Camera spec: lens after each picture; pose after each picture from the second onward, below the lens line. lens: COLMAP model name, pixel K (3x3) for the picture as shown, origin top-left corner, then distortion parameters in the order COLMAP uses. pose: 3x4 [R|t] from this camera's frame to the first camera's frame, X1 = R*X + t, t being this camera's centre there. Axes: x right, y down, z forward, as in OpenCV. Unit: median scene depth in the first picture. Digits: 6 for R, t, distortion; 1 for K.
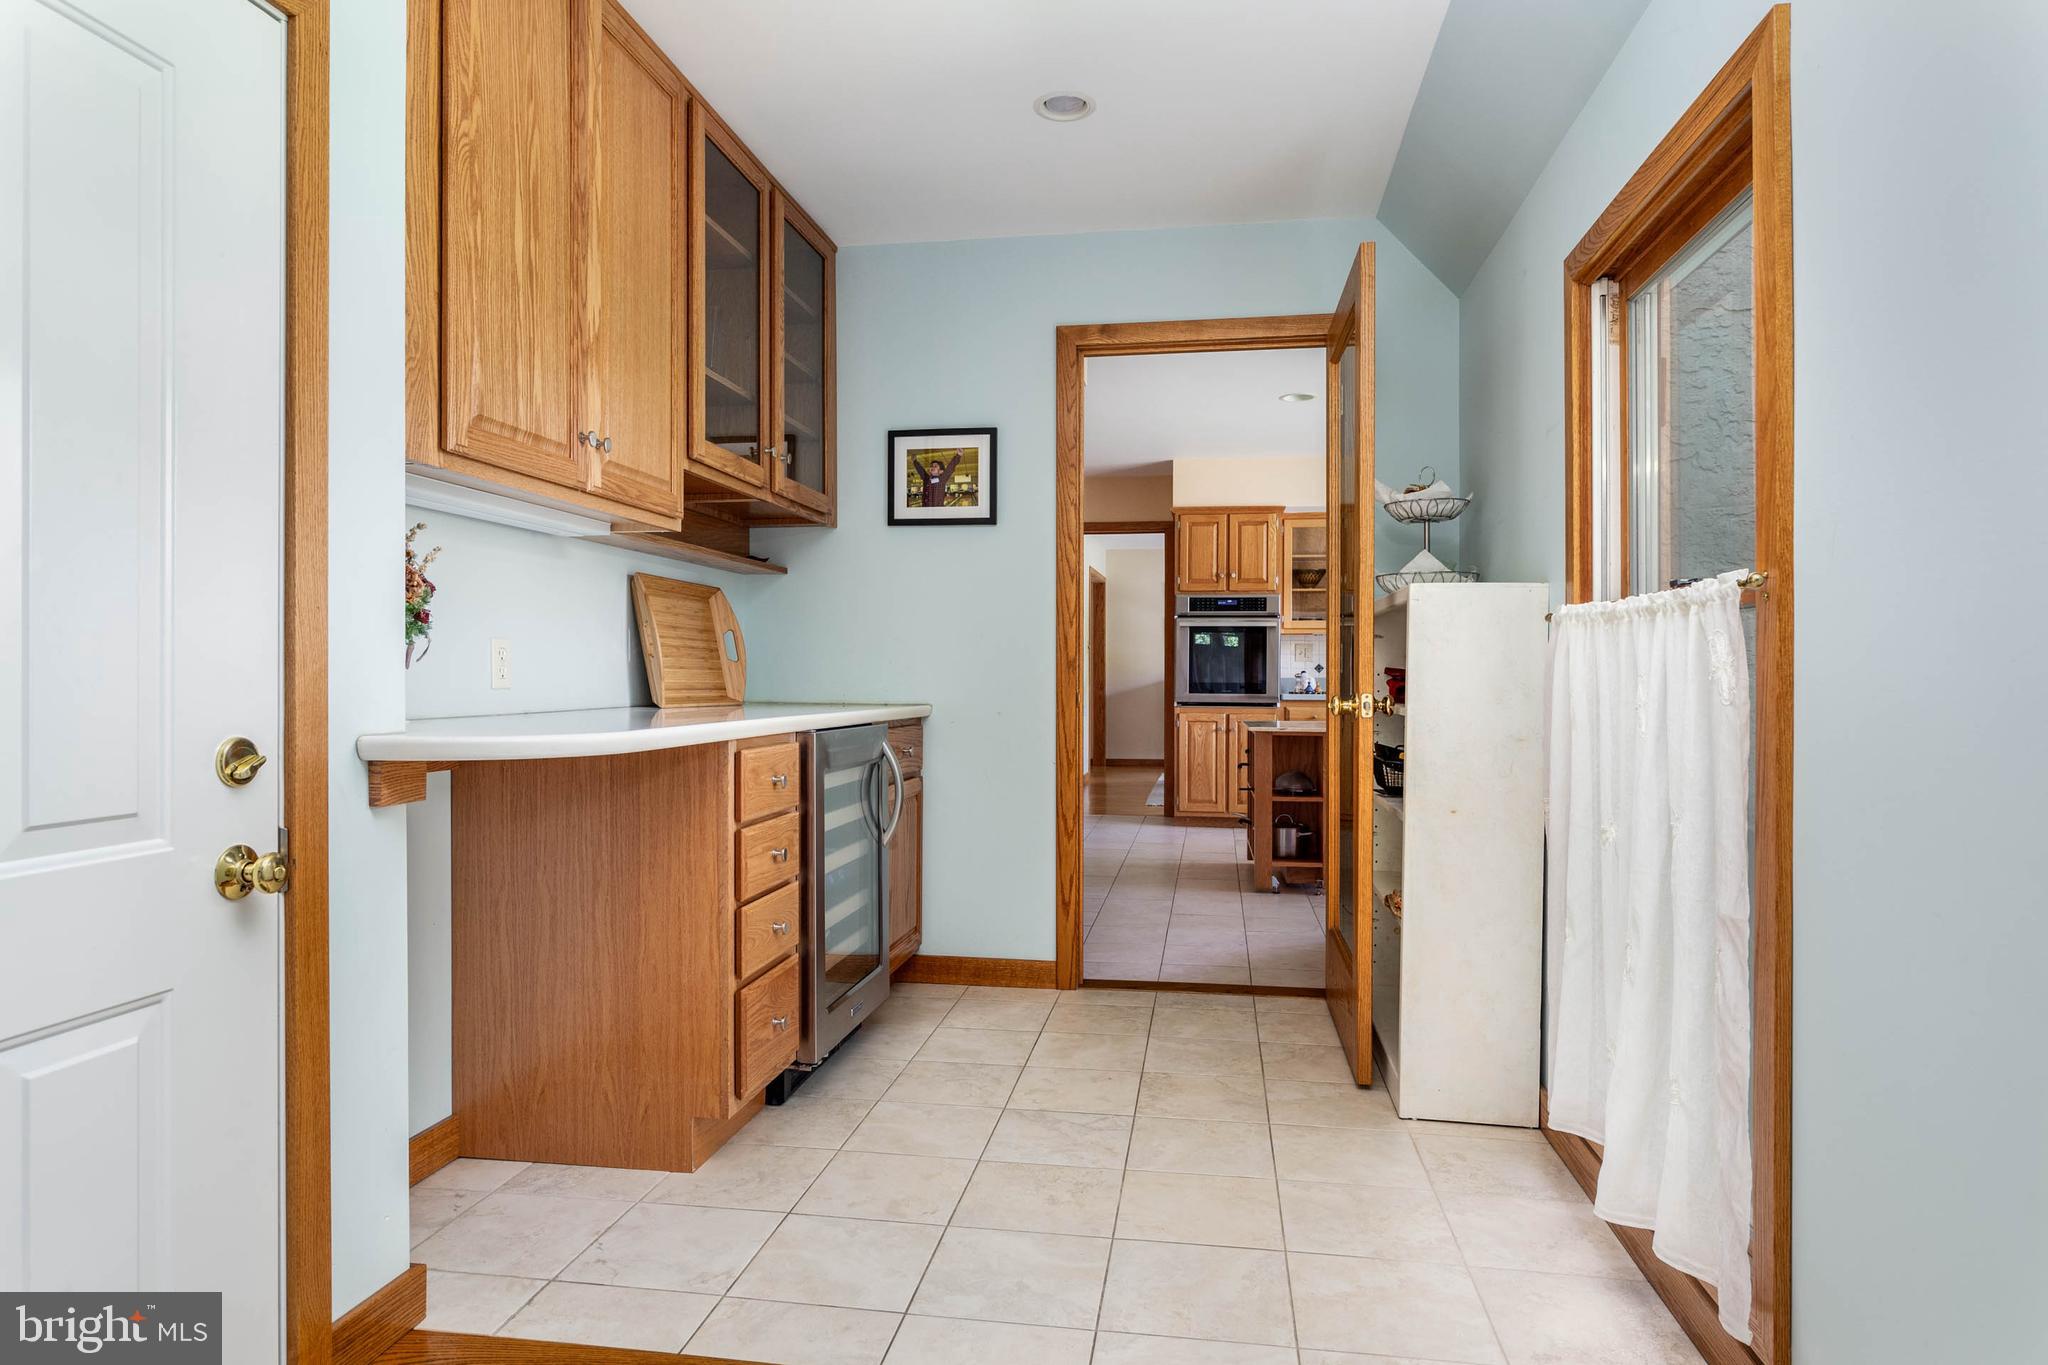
lens RADIAL K [[1184.6, 0, 1024.0], [0, 1184.6, 682.5], [0, 0, 1]] dist [-0.006281, -0.001058]
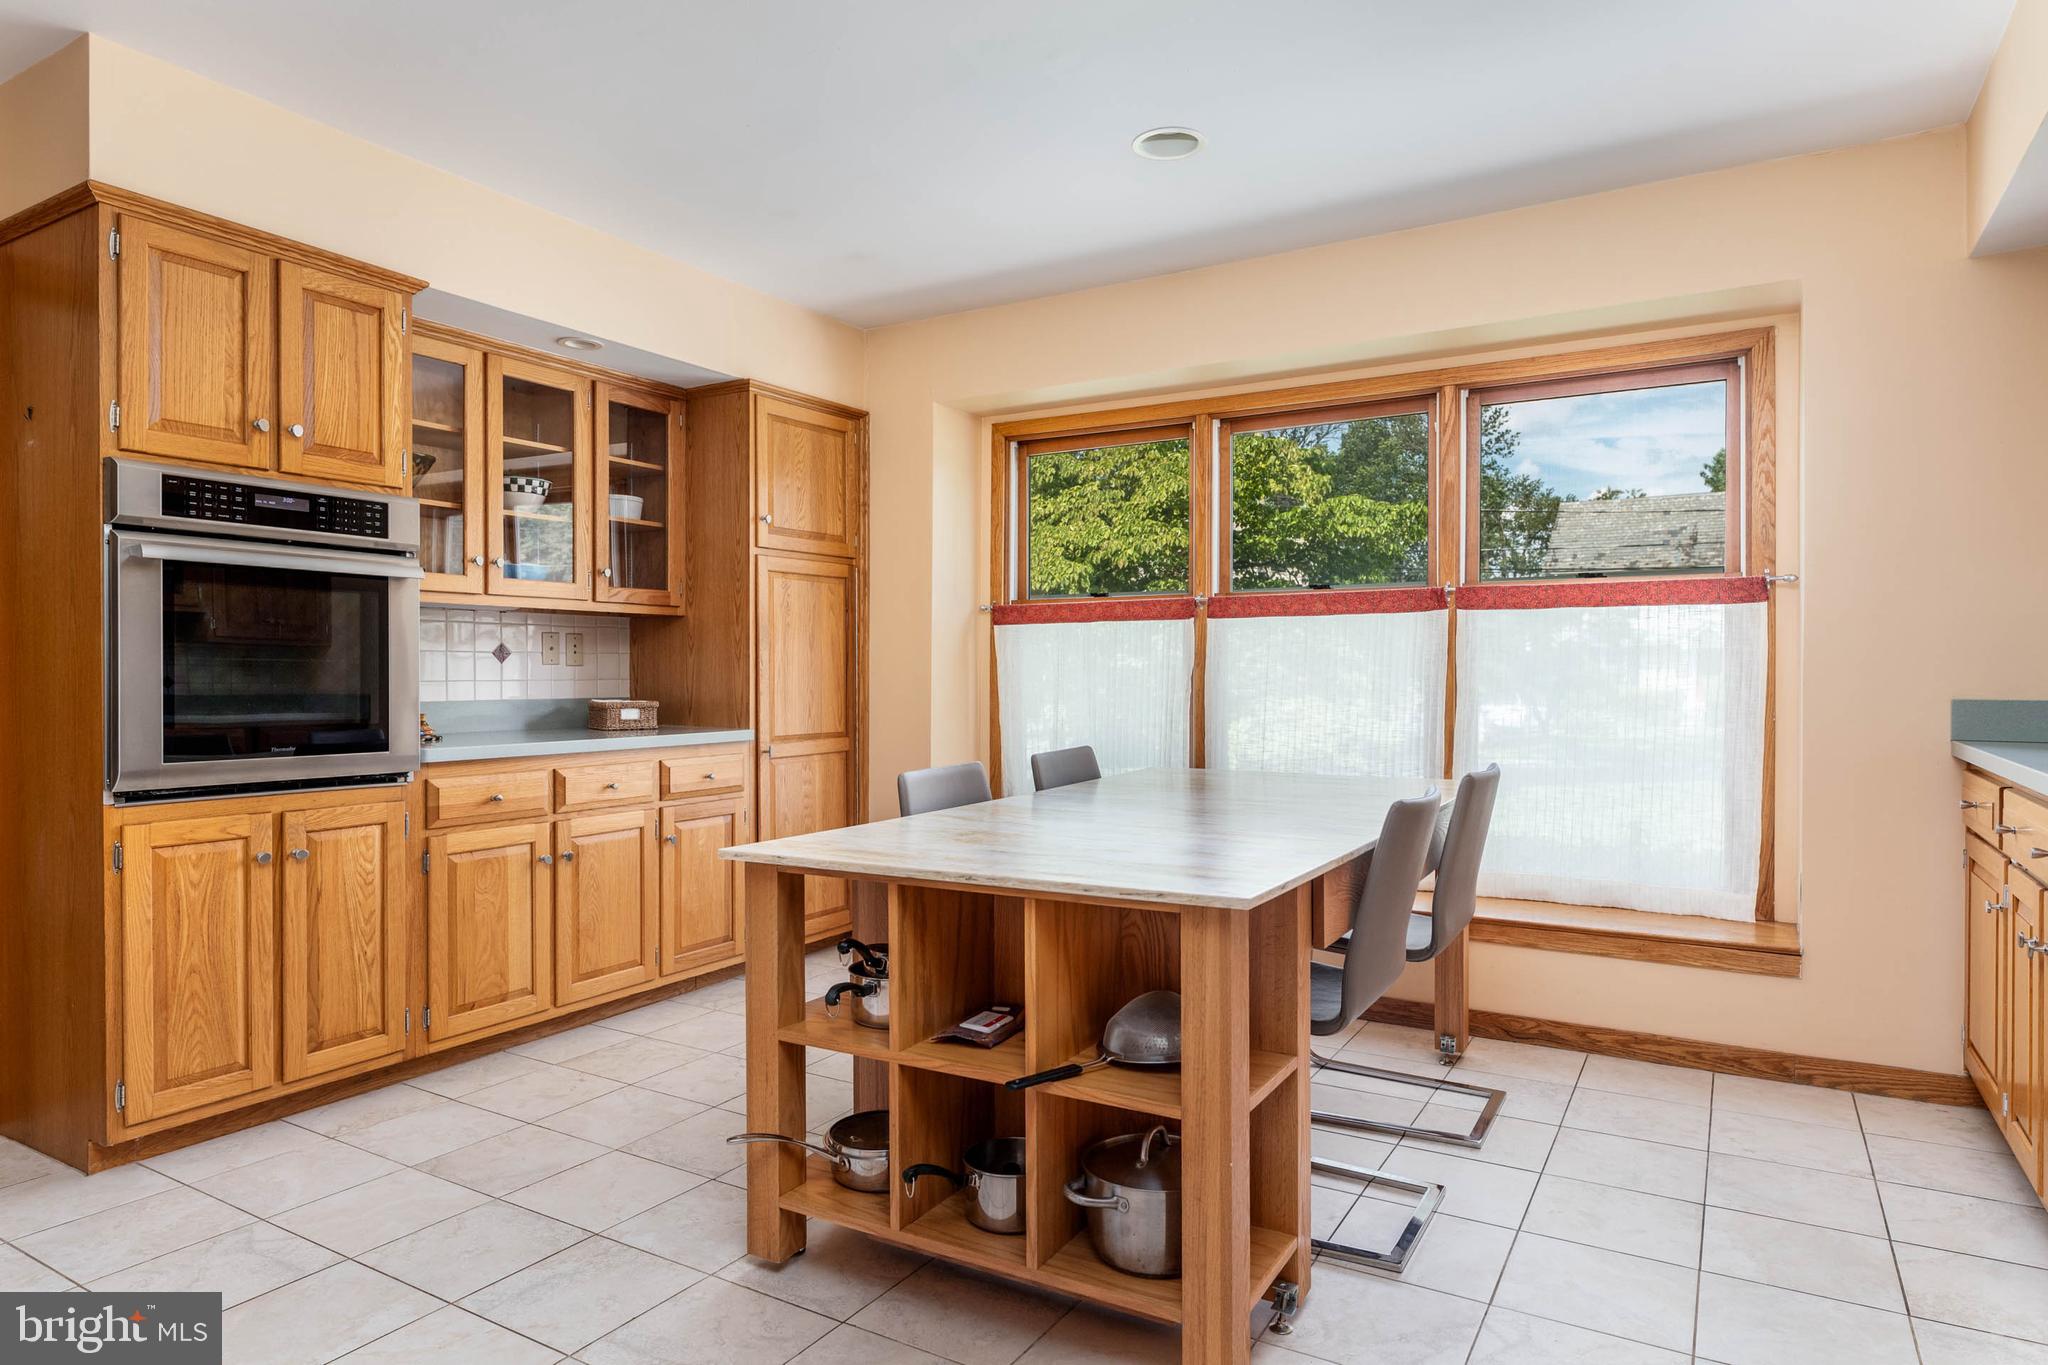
lens RADIAL K [[1184.6, 0, 1024.0], [0, 1184.6, 682.5], [0, 0, 1]] dist [-0.006281, -0.001058]
pose [[0.371909, -0.009118, 0.928224, -0.077889], [0.004140, 0.999958, 0.008164, -0.014828], [-0.928260, 0.000807, 0.371931, 0.654273]]
